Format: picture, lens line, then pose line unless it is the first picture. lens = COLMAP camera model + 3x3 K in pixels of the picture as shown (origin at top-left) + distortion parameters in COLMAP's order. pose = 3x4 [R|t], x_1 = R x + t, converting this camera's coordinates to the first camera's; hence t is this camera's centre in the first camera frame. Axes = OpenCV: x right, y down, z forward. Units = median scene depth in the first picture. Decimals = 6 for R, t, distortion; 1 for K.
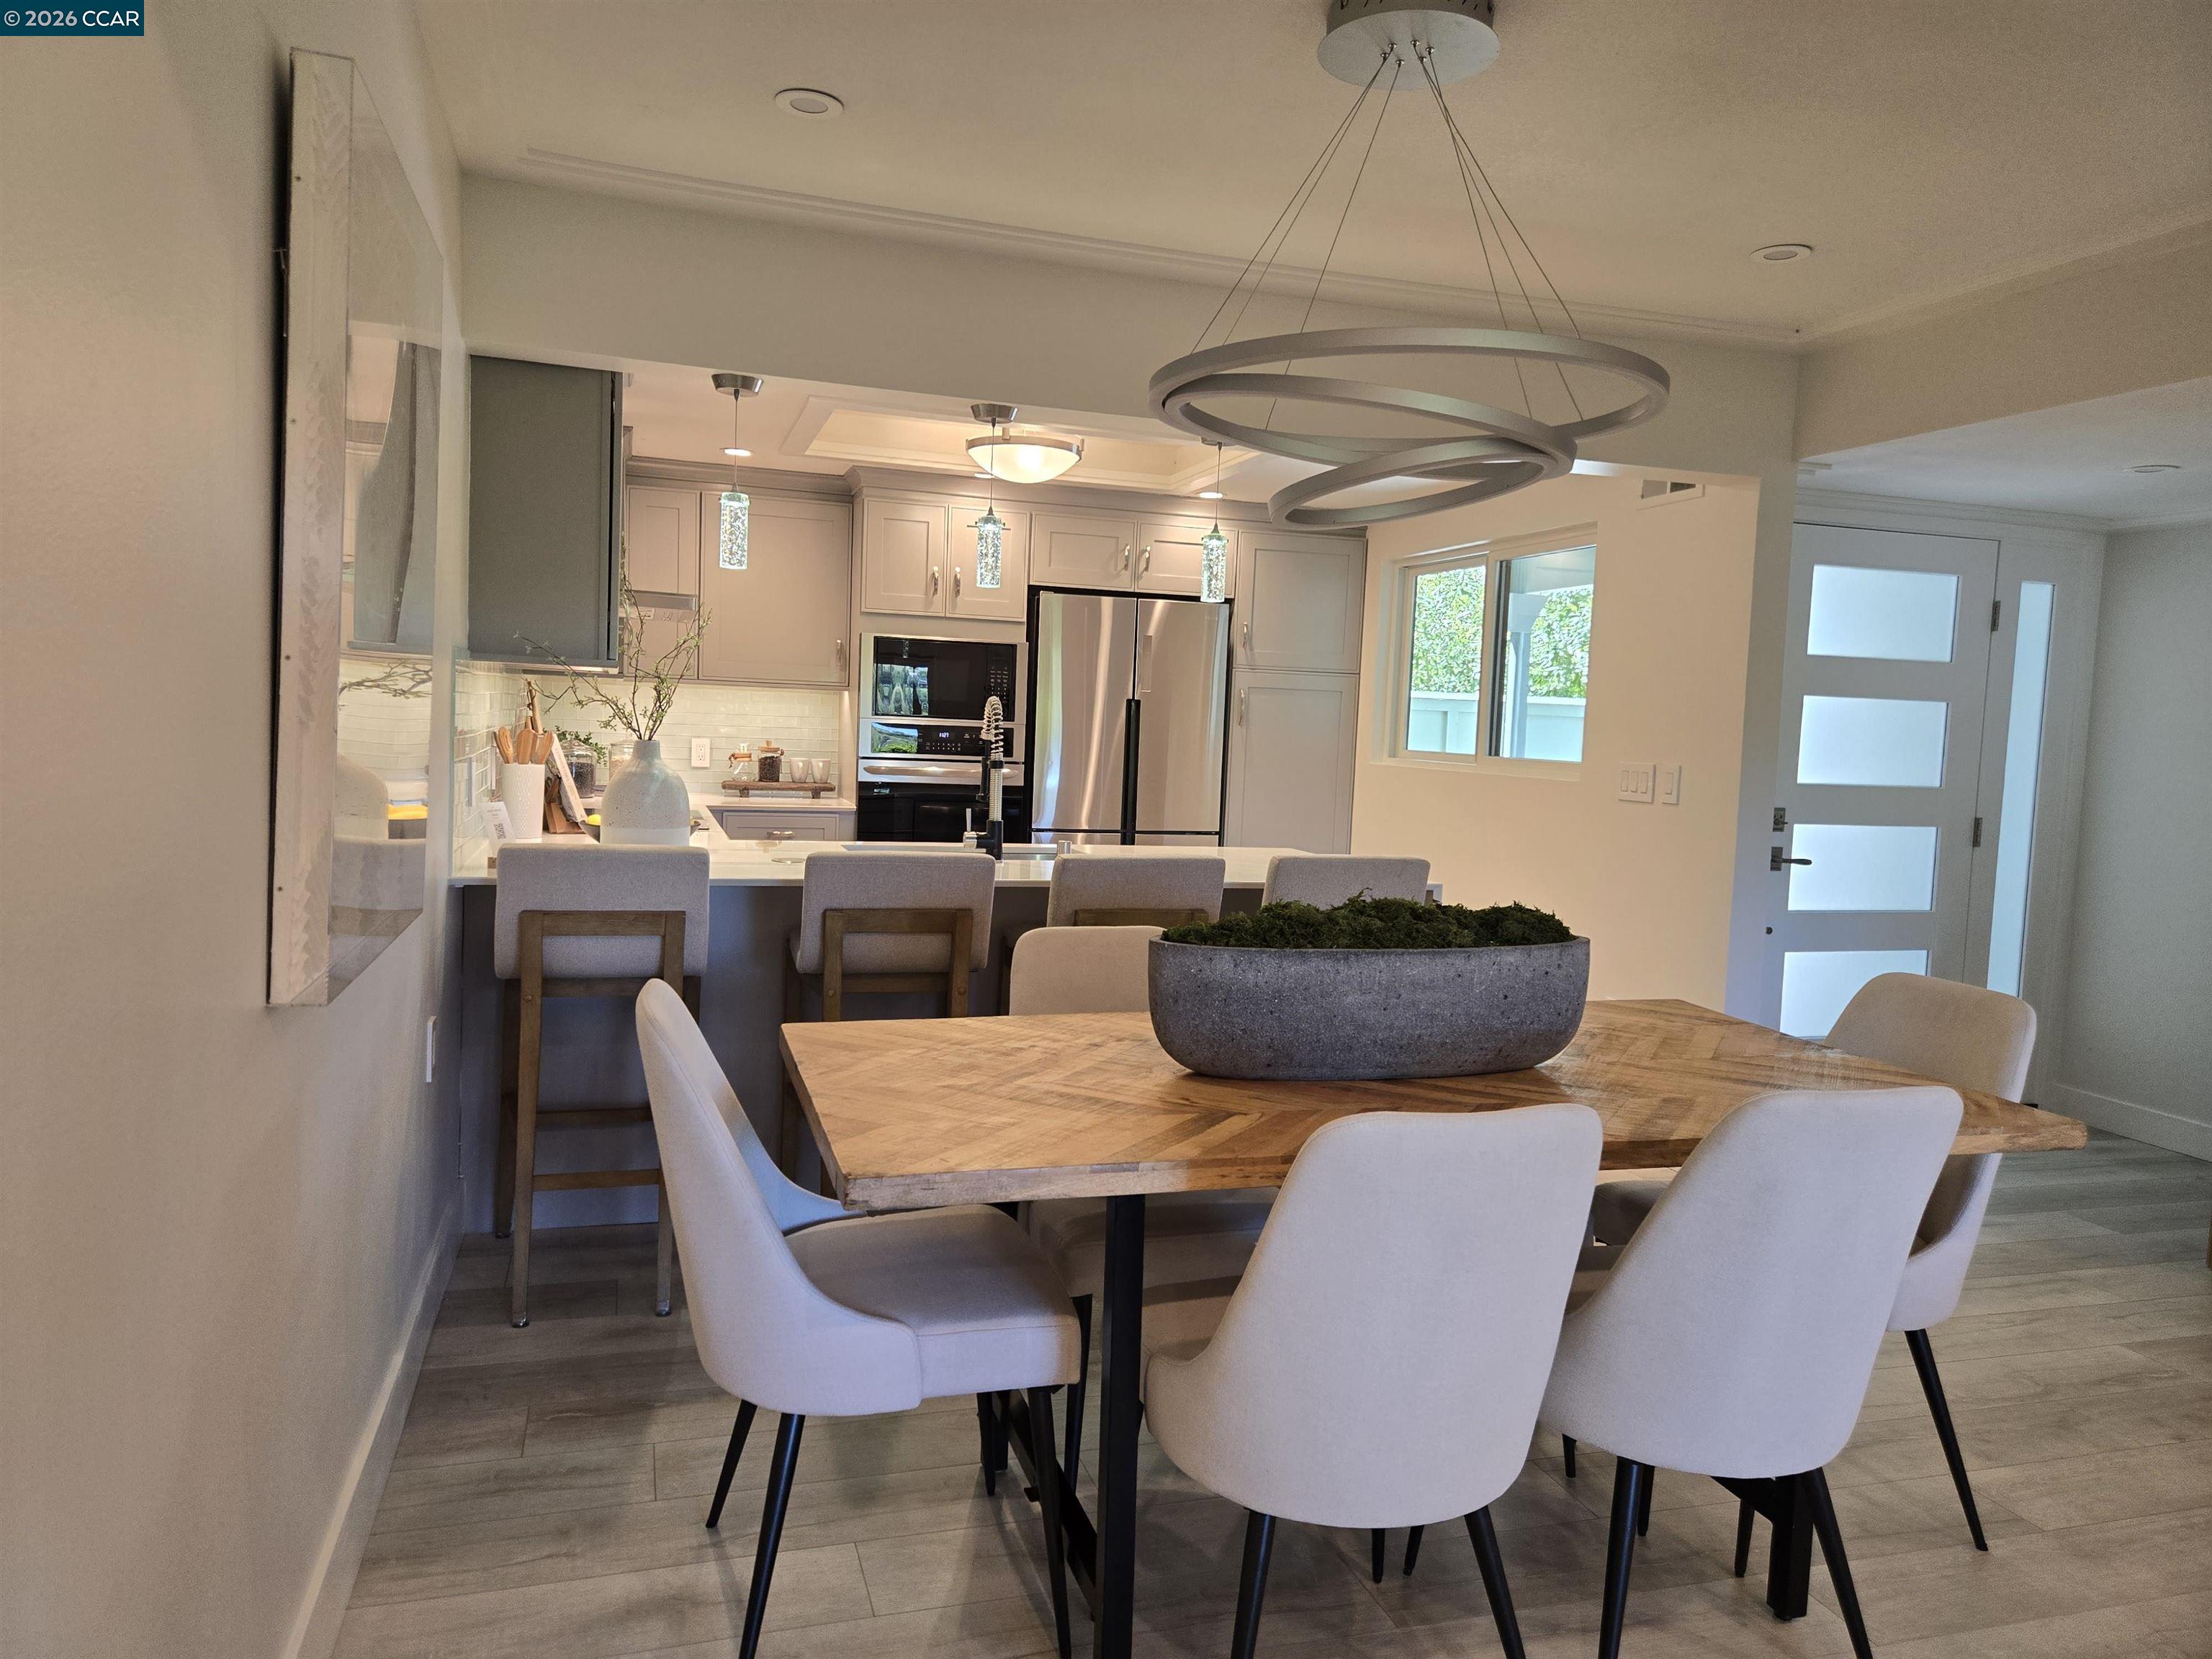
lens RADIAL K [[1434.5, 0, 1099.4], [0, 1434.5, 830.5], [0, 0, 1]] dist [0.022270, -0.014423]
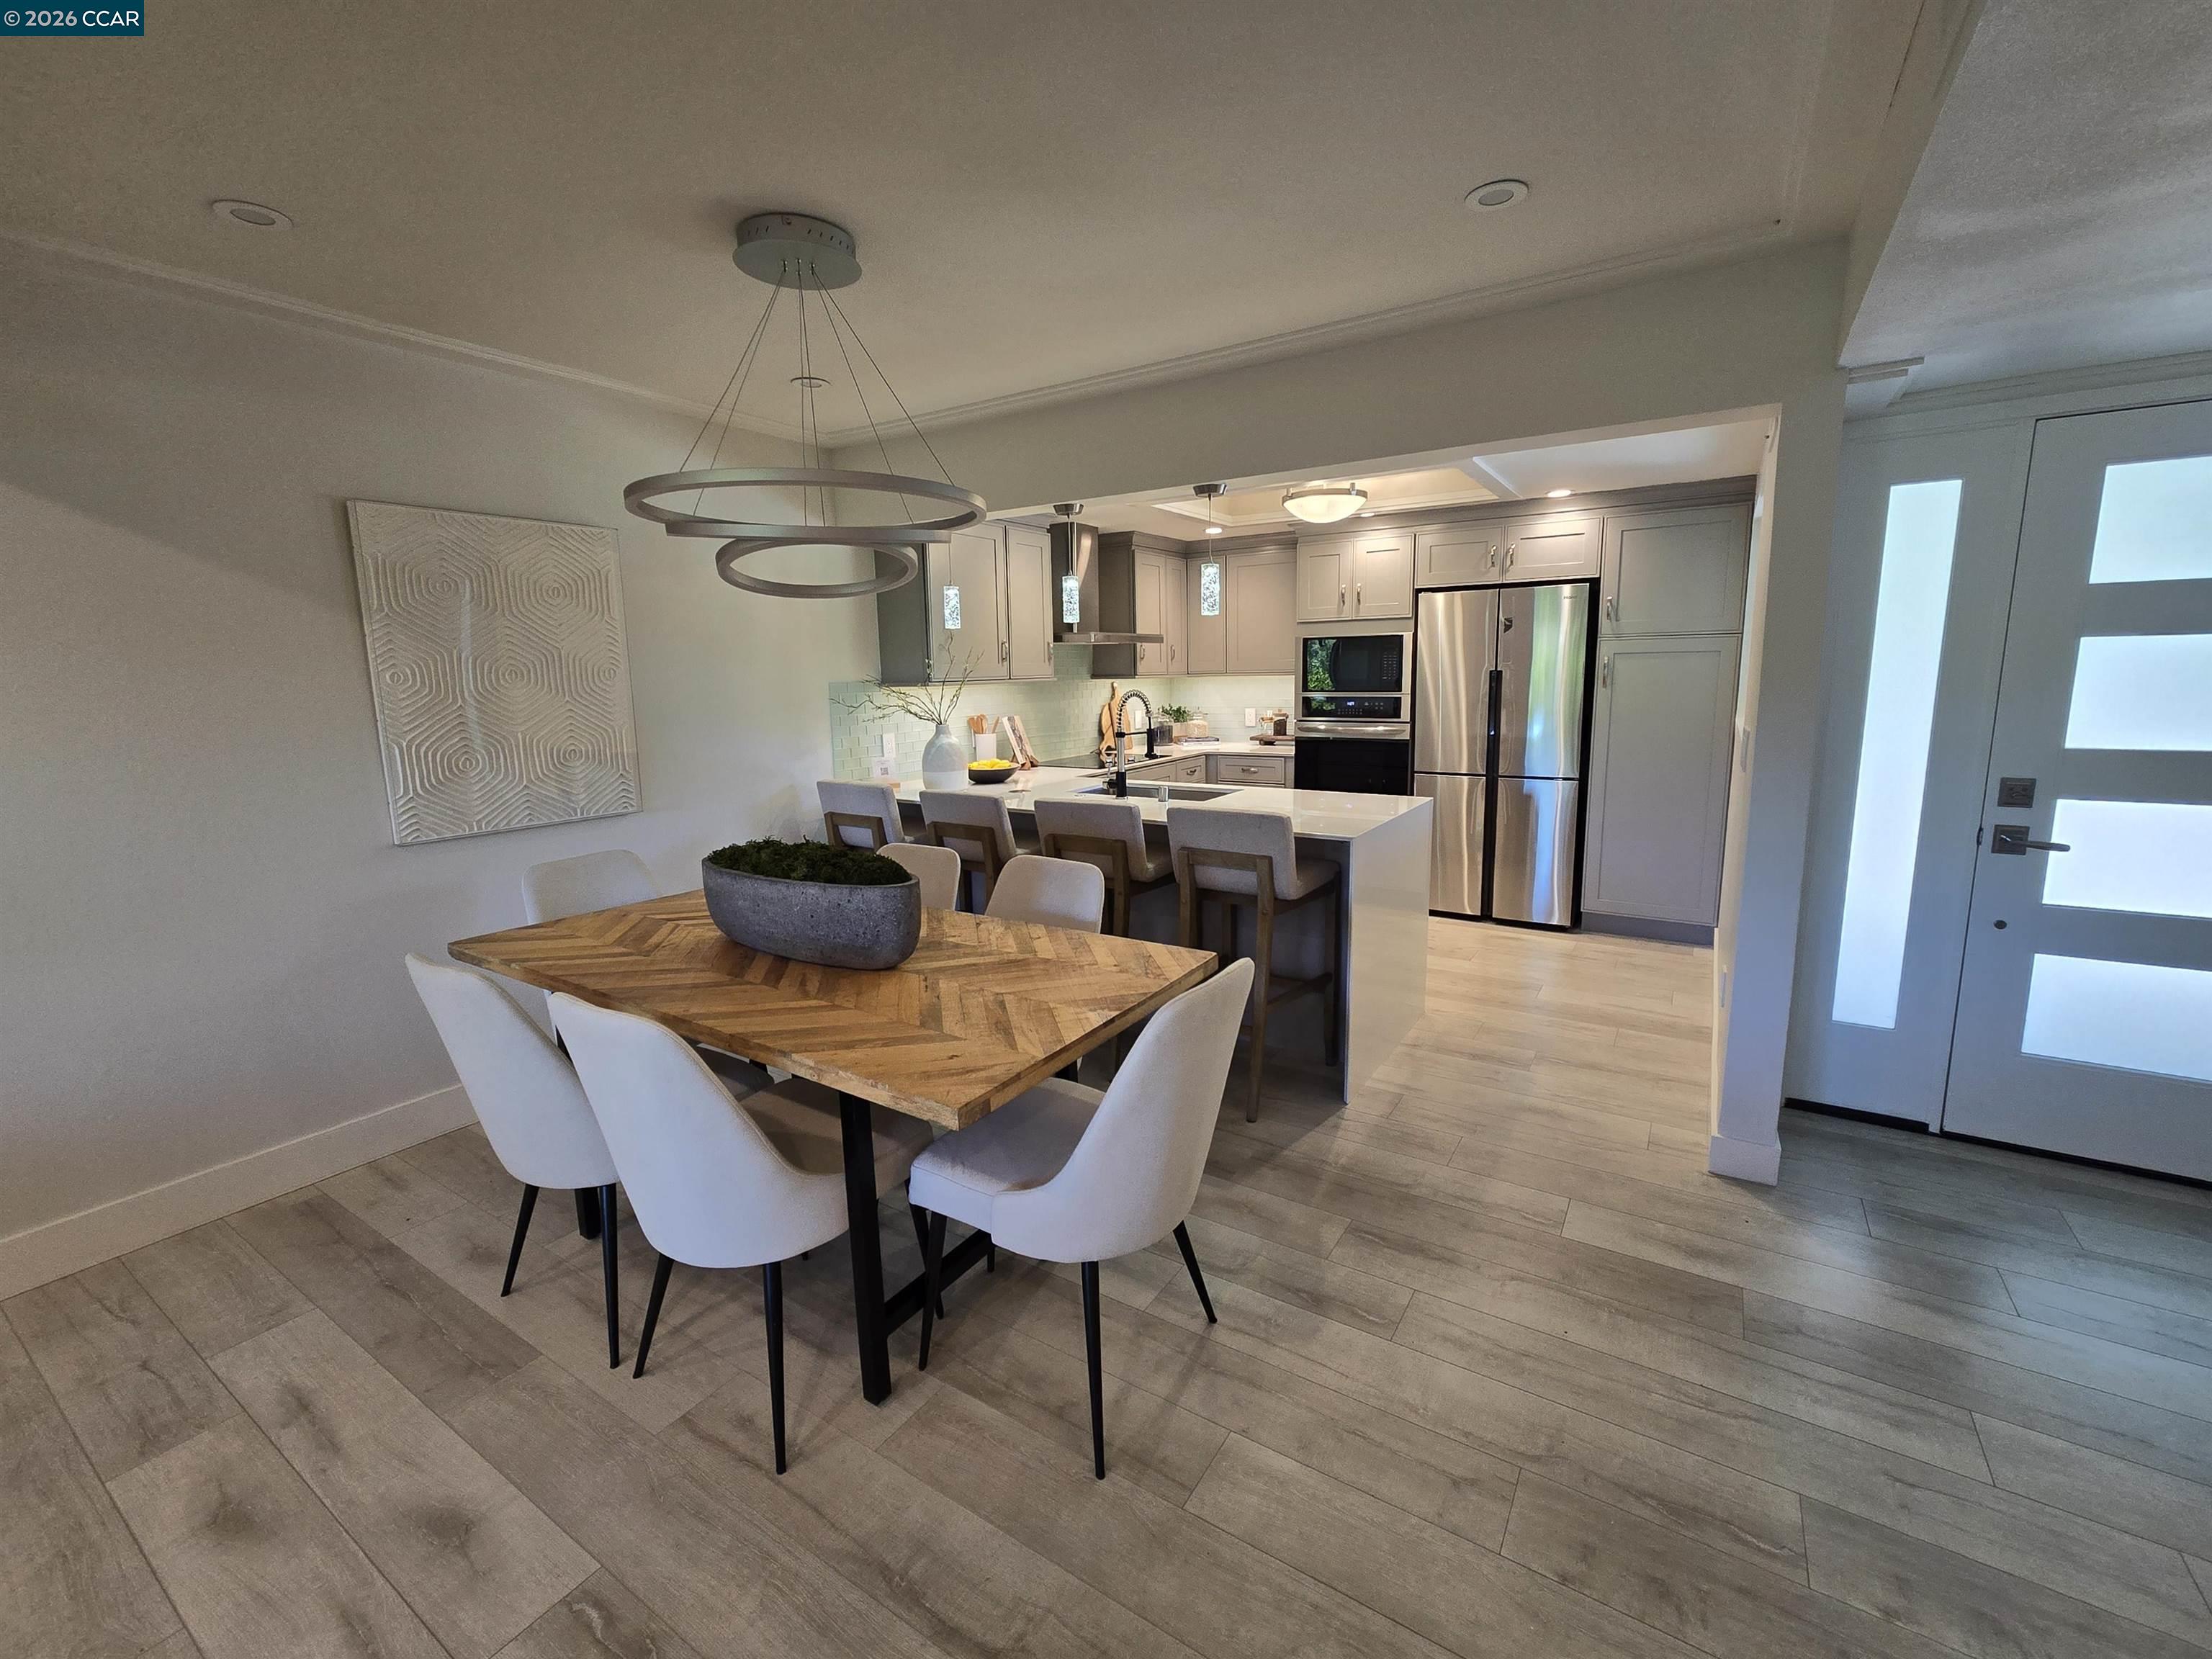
lens RADIAL K [[901.8, 0, 1116.3], [0, 901.8, 837.1], [0, 0, 1]] dist [0.002014, -0.000160]
pose [[0.666809, 0.084826, -0.740385, 0.443509], [-0.013731, 0.994731, 0.101599, -0.024049], [0.745102, -0.057581, 0.664460, 0.235748]]
